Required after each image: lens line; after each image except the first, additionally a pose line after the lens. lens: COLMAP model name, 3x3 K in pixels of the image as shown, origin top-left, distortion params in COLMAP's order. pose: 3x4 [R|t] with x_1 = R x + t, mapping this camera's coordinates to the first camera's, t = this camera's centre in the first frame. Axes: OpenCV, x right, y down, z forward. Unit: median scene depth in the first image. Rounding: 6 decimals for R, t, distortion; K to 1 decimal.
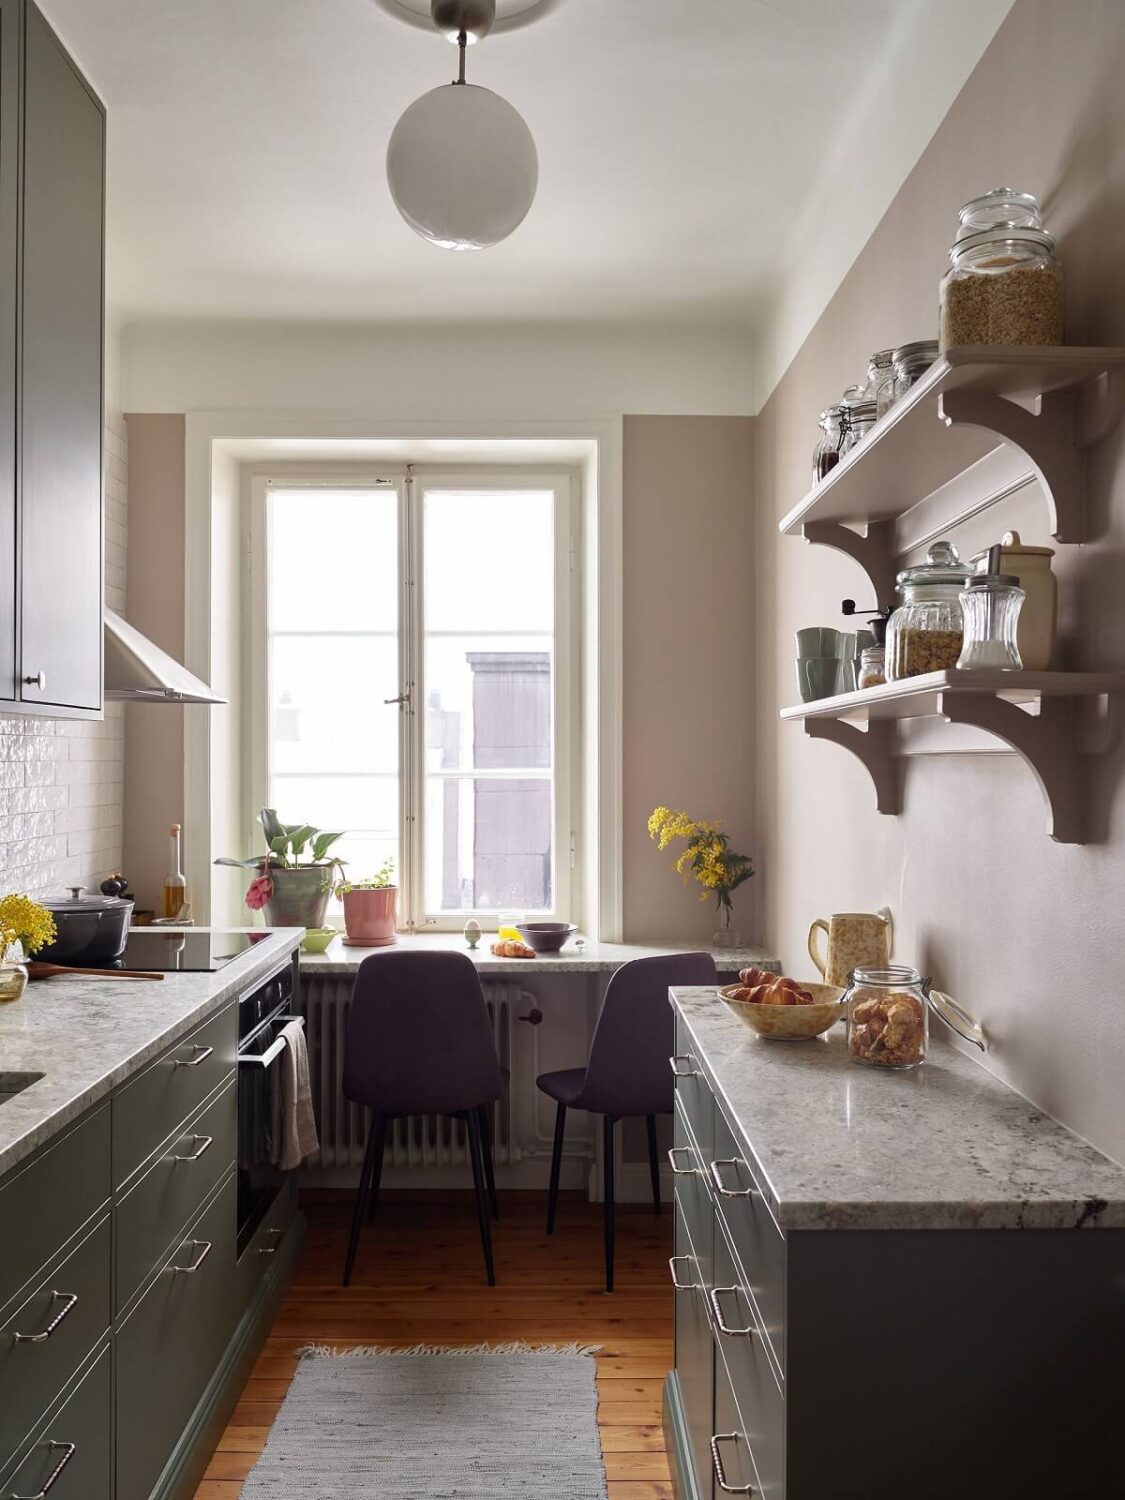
lens RADIAL K [[1318.5, 0, 567.5], [0, 1318.5, 739.6], [0, 0, 1]] dist [-0.023444, 0.018407]
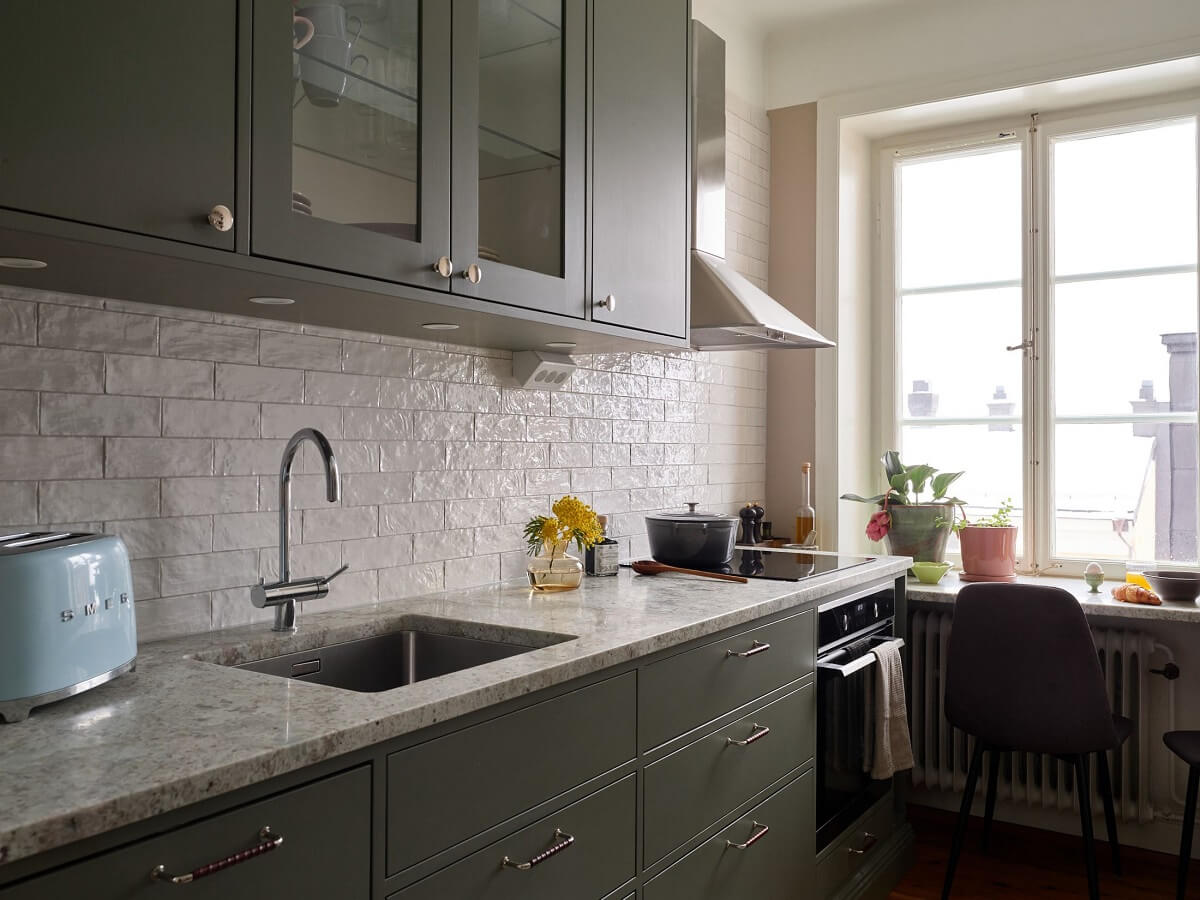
lens RADIAL K [[1054.8, 0, 579.1], [0, 1054.8, 446.7], [0, 0, 1]] dist [-0.023444, 0.018407]
pose [[0.814111, -0.001199, -0.580708, 0.070055], [0.001859, 0.999998, 0.000541, 0.050224], [0.580706, -0.001520, 0.814112, 0.147952]]
